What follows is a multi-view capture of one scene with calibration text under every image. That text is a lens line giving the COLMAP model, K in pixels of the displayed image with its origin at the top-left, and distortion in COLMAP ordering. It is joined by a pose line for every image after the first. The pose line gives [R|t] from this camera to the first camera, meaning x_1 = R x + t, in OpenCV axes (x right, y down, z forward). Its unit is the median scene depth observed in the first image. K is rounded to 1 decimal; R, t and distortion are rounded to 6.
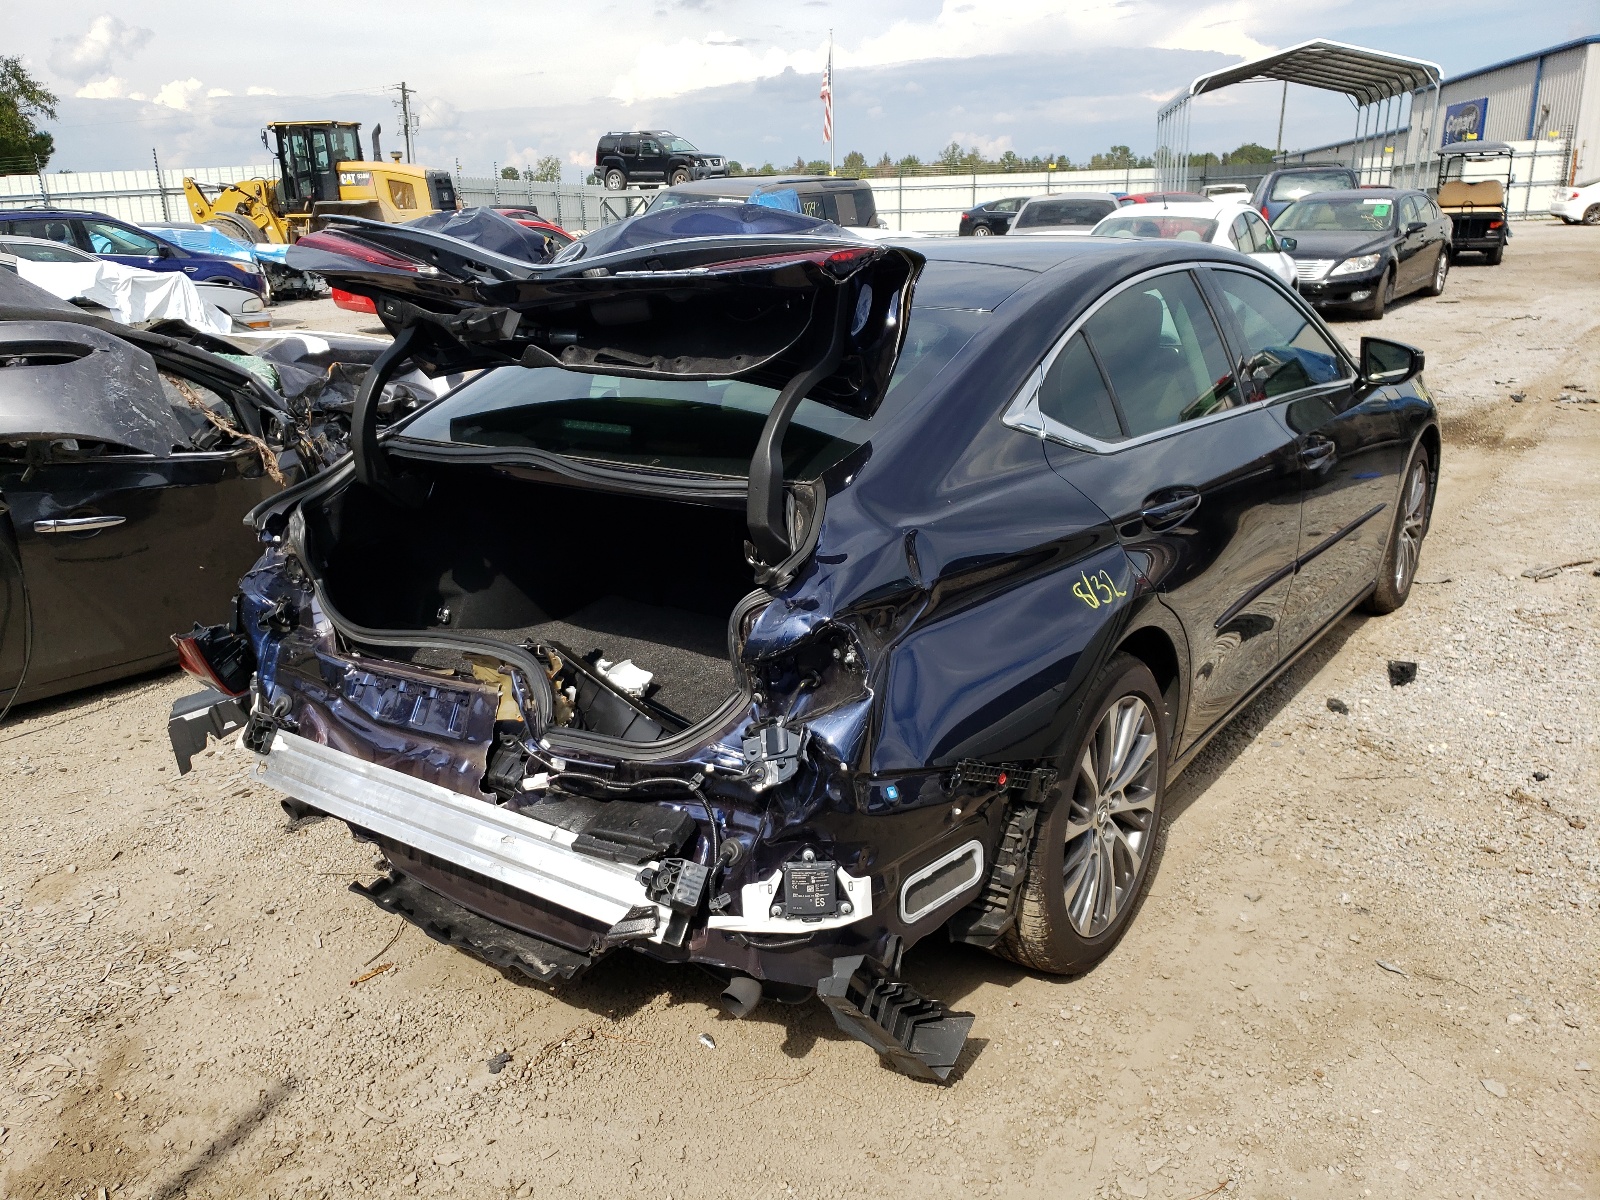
lens RADIAL K [[1226.9, 0, 799.4], [0, 1226.9, 651.0], [0, 0, 1]] dist [0.003966, -0.002004]
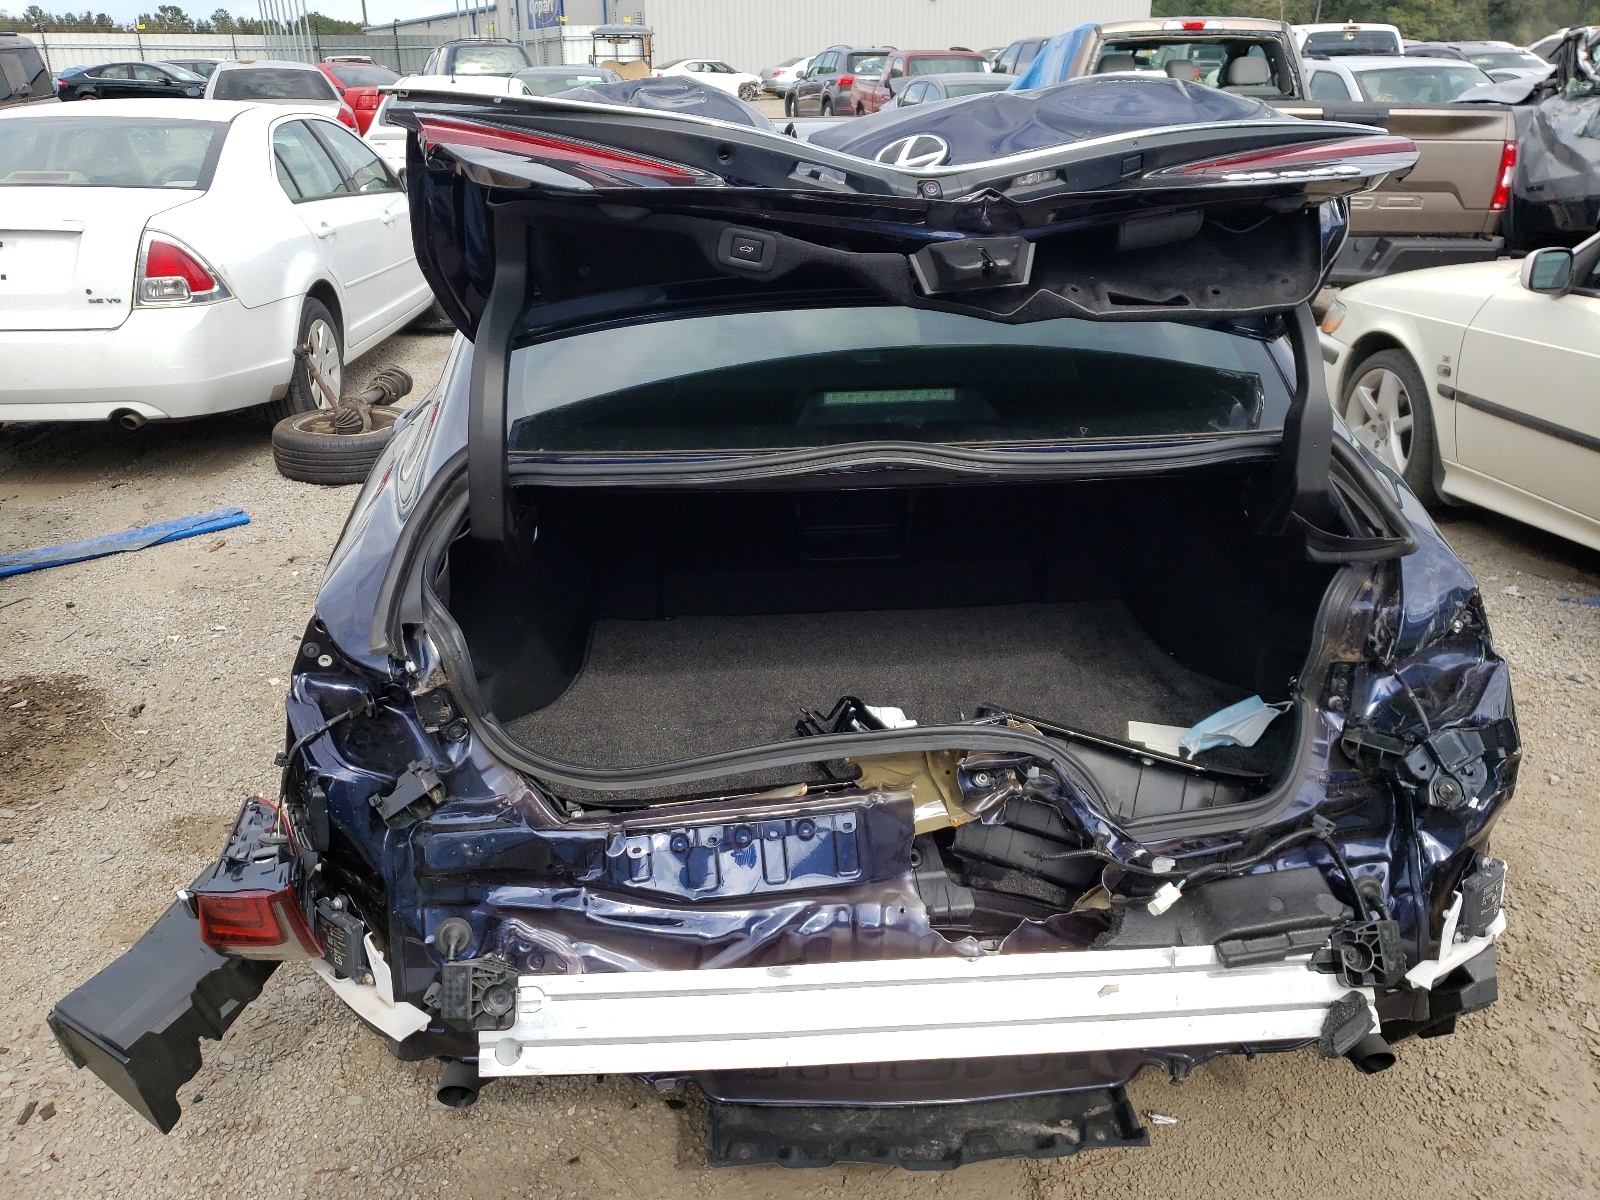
lens RADIAL K [[1199.9, 0, 800.0], [0, 1199.9, 600.0], [0, 0, 1]] dist [0.018361, -0.004109]
pose [[0.786893, -0.235107, 0.570548, -0.635300], [0.200420, 0.971825, 0.124046, -0.165936], [-0.583637, 0.016739, 0.811842, 0.470503]]
